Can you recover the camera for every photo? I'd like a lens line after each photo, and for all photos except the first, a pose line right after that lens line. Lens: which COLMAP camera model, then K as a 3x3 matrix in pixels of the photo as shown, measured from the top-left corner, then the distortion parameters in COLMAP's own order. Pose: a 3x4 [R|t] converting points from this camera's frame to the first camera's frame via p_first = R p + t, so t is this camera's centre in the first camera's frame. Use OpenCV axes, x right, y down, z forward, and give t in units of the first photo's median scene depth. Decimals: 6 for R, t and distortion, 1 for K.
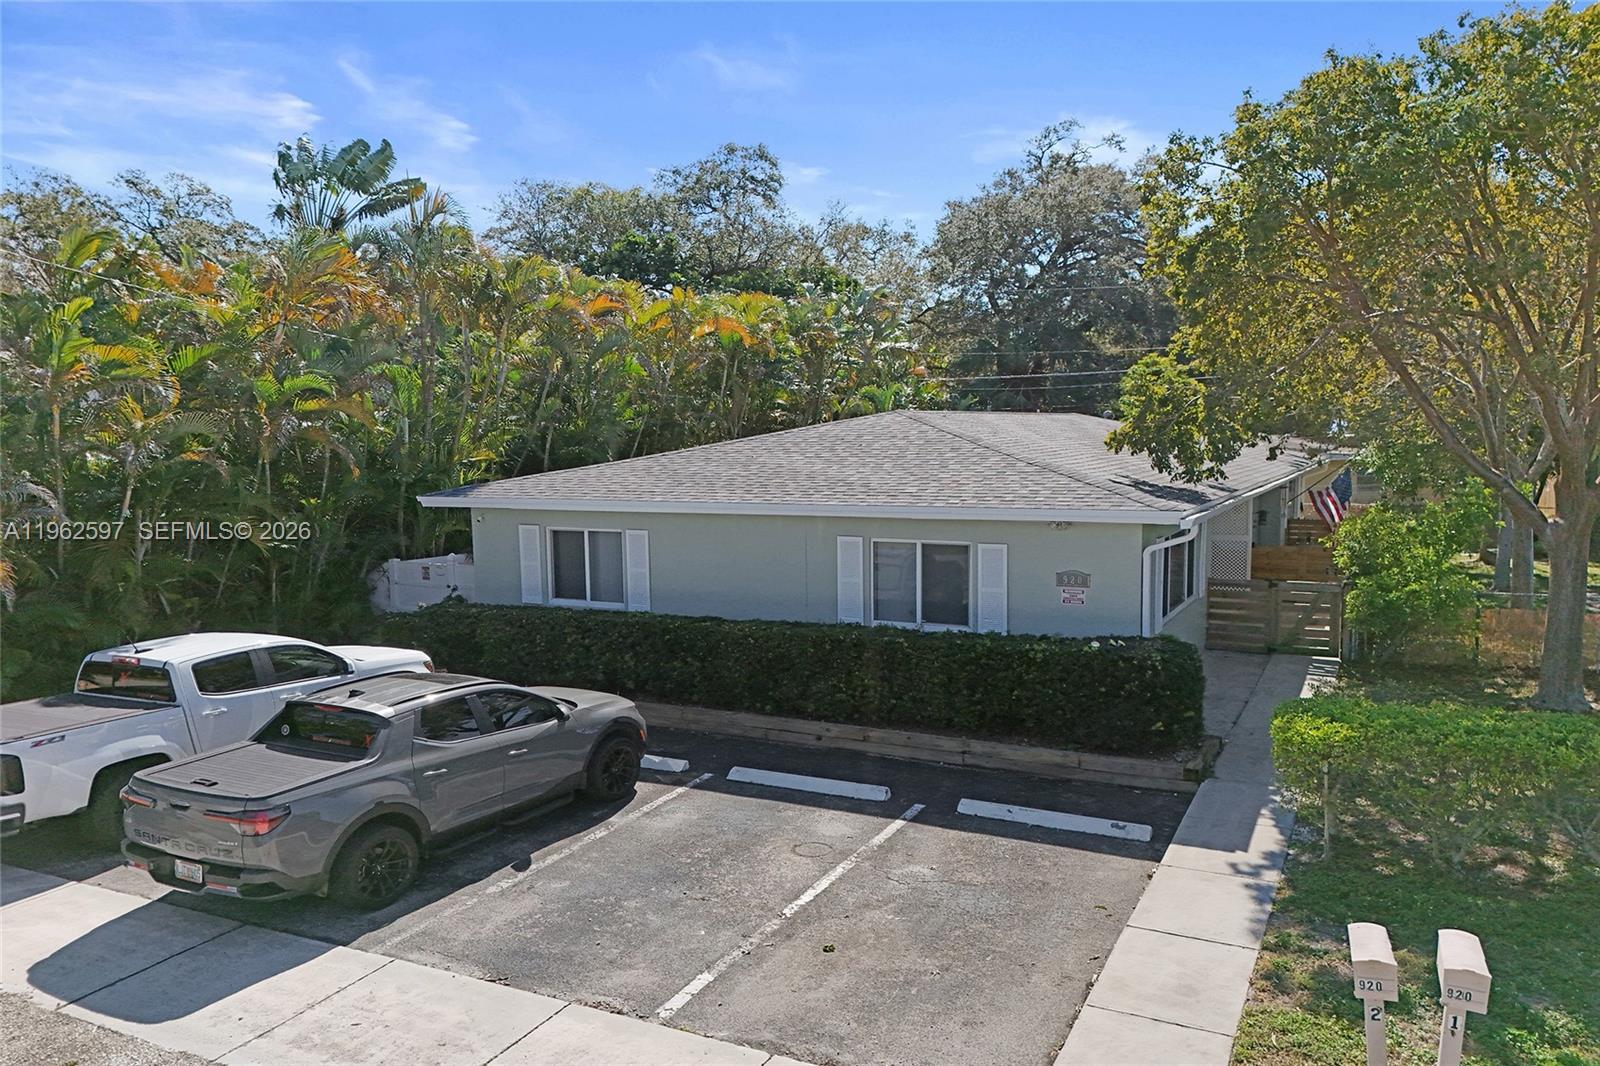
lens RADIAL K [[1226.5, 0, 804.9], [0, 1226.5, 540.8], [0, 0, 1]] dist [0.039552, -0.027372]
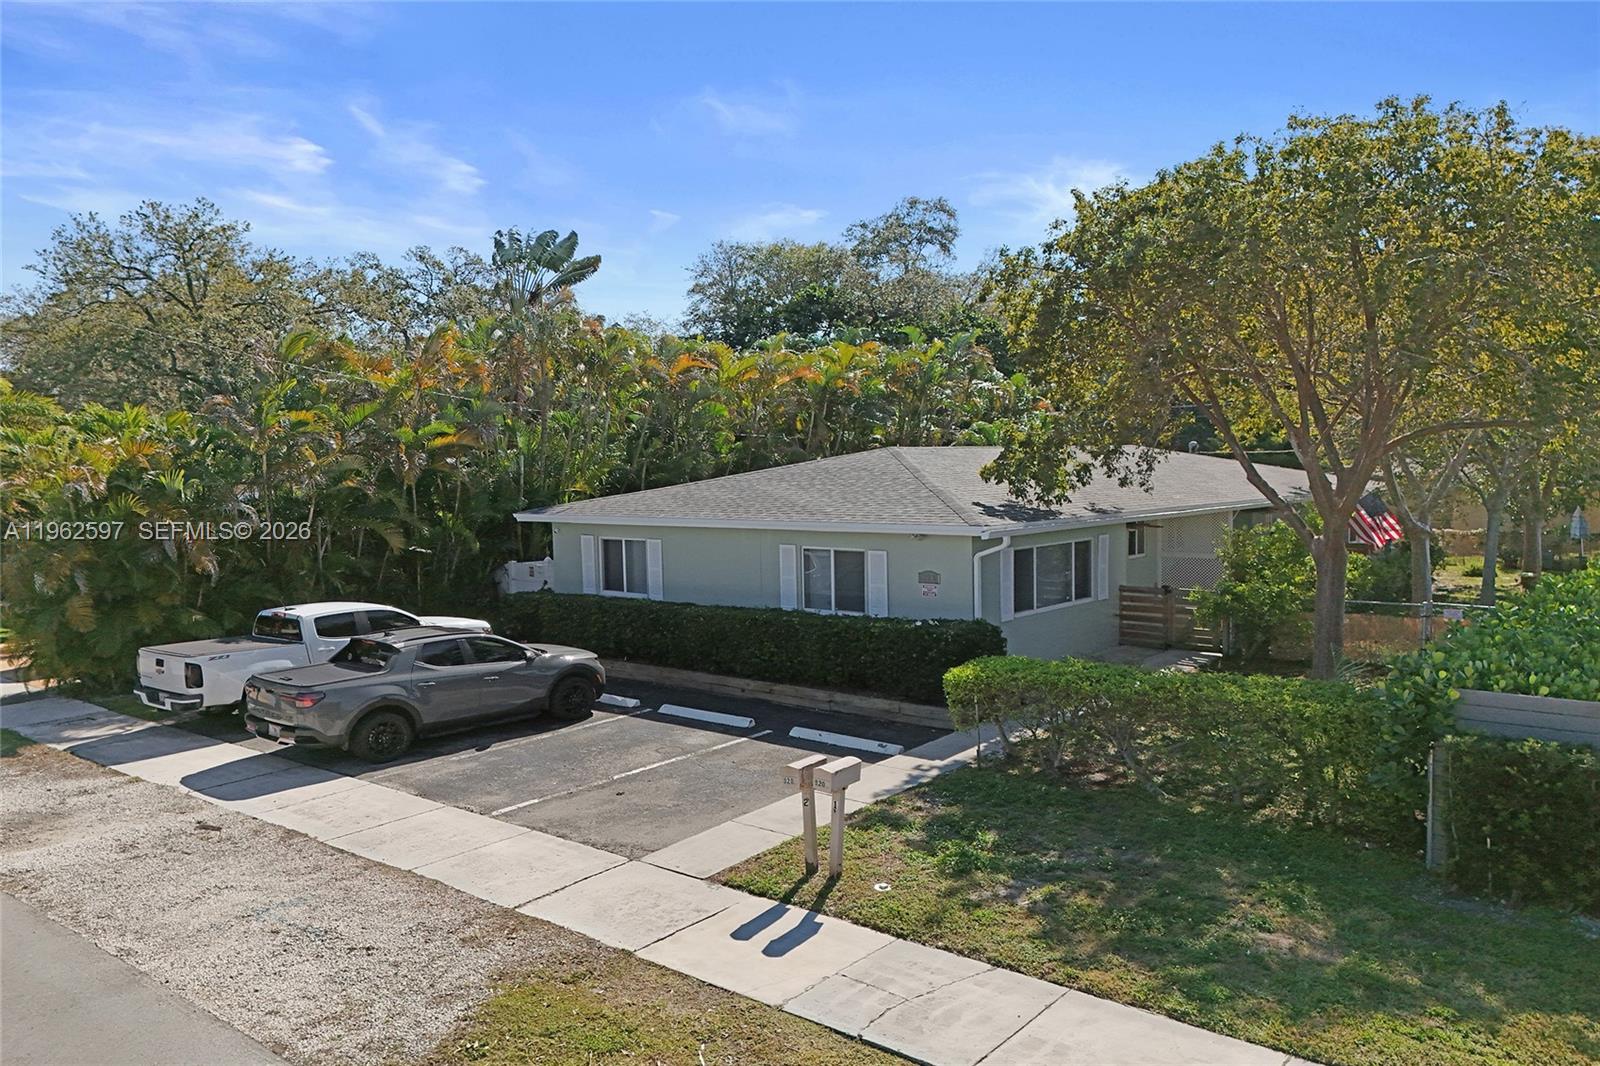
lens RADIAL K [[1226.5, 0, 805.9], [0, 1226.5, 521.8], [0, 0, 1]] dist [0.039552, -0.027372]
pose [[0.975690, 0.007437, -0.219030, 0.399396], [-0.015495, 0.999264, -0.035096, 0.020835], [0.218607, 0.037637, 0.975087, -0.342248]]
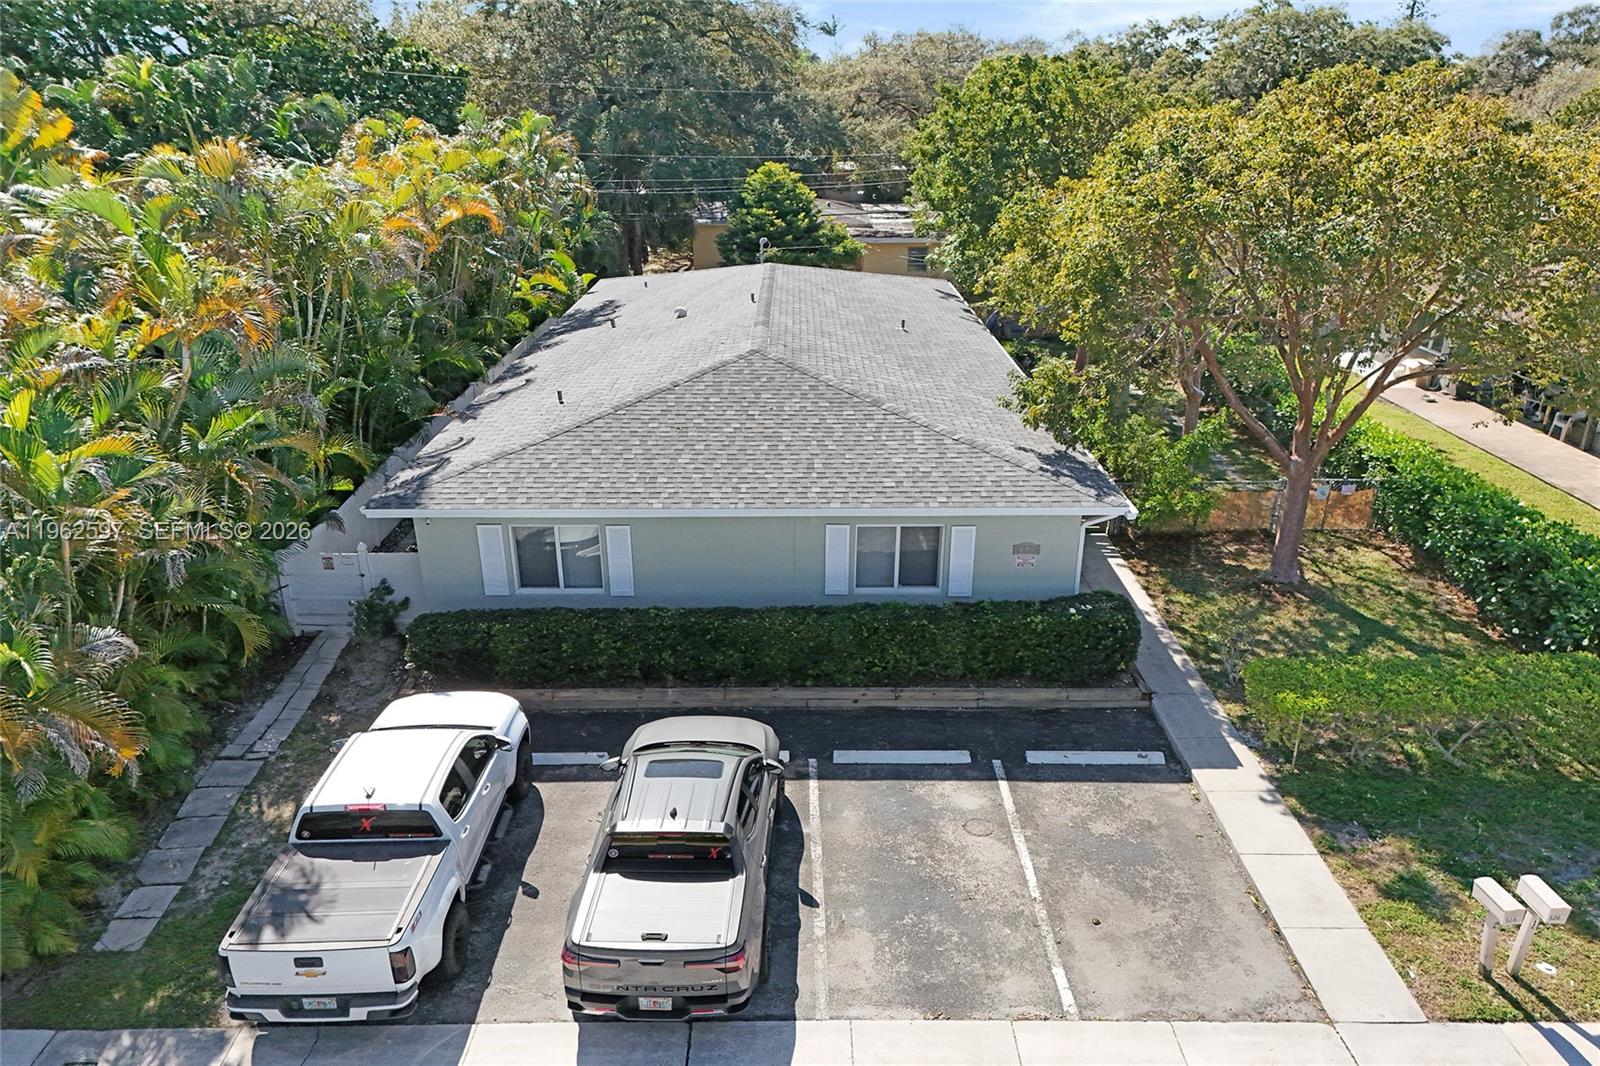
lens RADIAL K [[1226.5, 0, 812.2], [0, 1226.5, 532.6], [0, 0, 1]] dist [0.039552, -0.027372]
pose [[0.892171, -0.147598, 0.426903, -0.565401], [0.040102, 0.967256, 0.250613, -0.337634], [-0.449914, -0.206470, 0.868877, -0.026702]]
